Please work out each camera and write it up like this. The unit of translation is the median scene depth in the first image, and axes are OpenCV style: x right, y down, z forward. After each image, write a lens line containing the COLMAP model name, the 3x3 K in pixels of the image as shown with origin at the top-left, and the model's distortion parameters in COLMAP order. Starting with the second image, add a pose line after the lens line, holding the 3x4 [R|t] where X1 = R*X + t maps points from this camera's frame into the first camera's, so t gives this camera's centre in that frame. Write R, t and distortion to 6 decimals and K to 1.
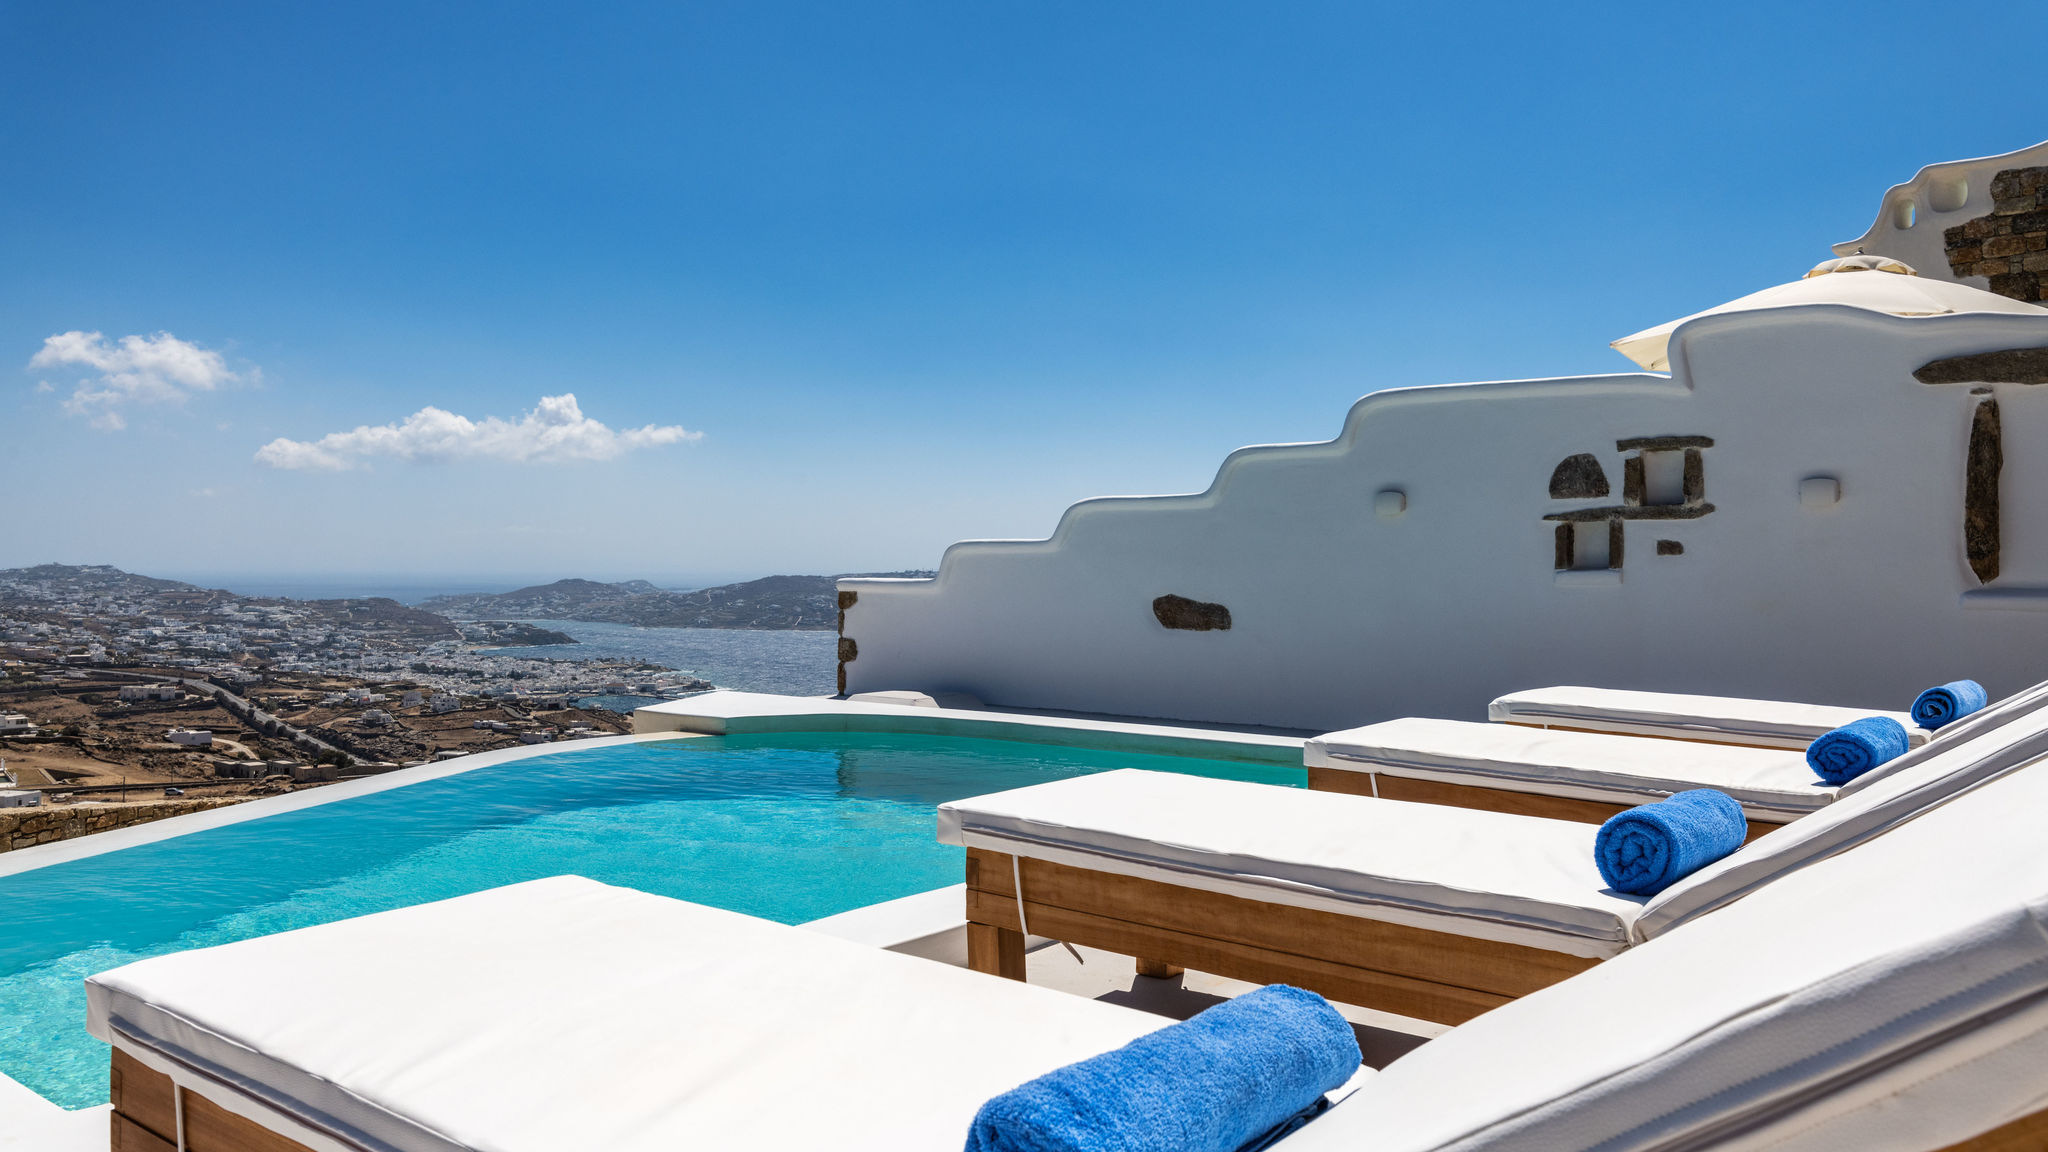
lens RADIAL K [[1530.0, 0, 1043.6], [0, 1530.0, 568.5], [0, 0, 1]] dist [0.003208, -0.002723]
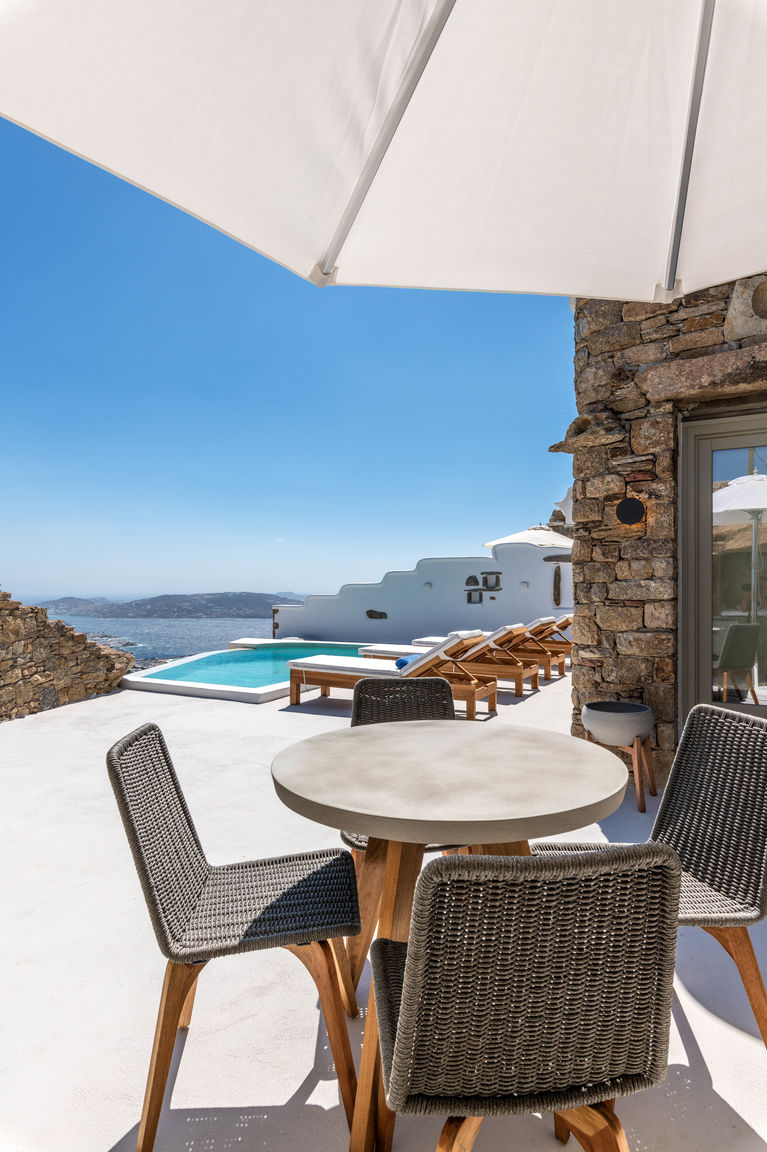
lens RADIAL K [[654.9, 0, 391.6], [0, 654.9, 578.1], [0, 0, 1]] dist [0.008161, 0.000150]
pose [[0.986476, -0.003793, 0.163860, -0.158747], [0.006751, 0.999824, -0.017497, -0.038756], [-0.163765, 0.018367, 0.986328, -0.724158]]
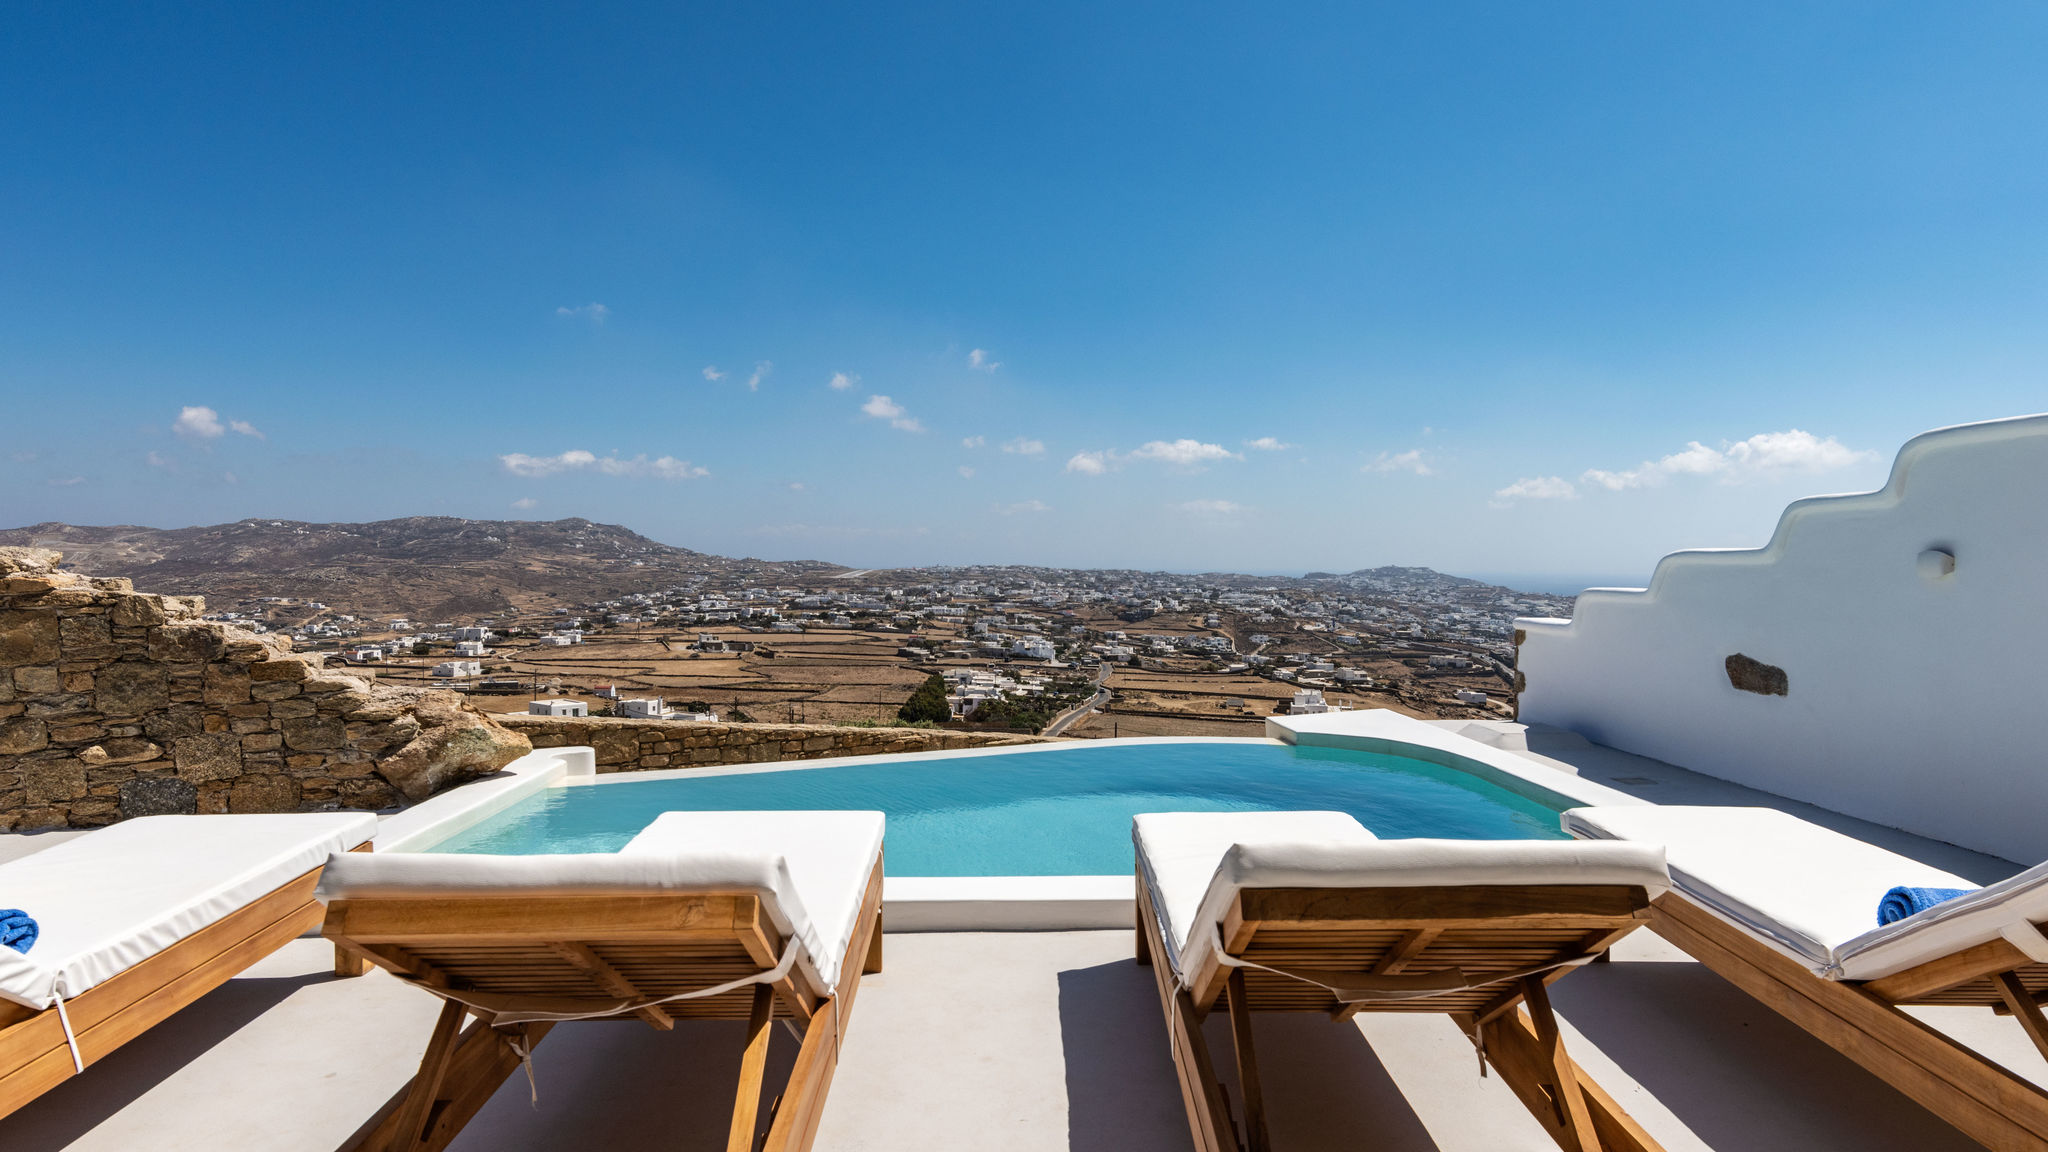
lens RADIAL K [[1231.4, 0, 1019.3], [0, 1231.4, 576.9], [0, 0, 1]] dist [0.002670, 0.000091]
pose [[0.642008, 0.013089, -0.766586, 0.463771], [-0.009076, 0.999914, 0.009472, -0.041007], [0.766644, 0.000877, 0.642072, 0.196923]]
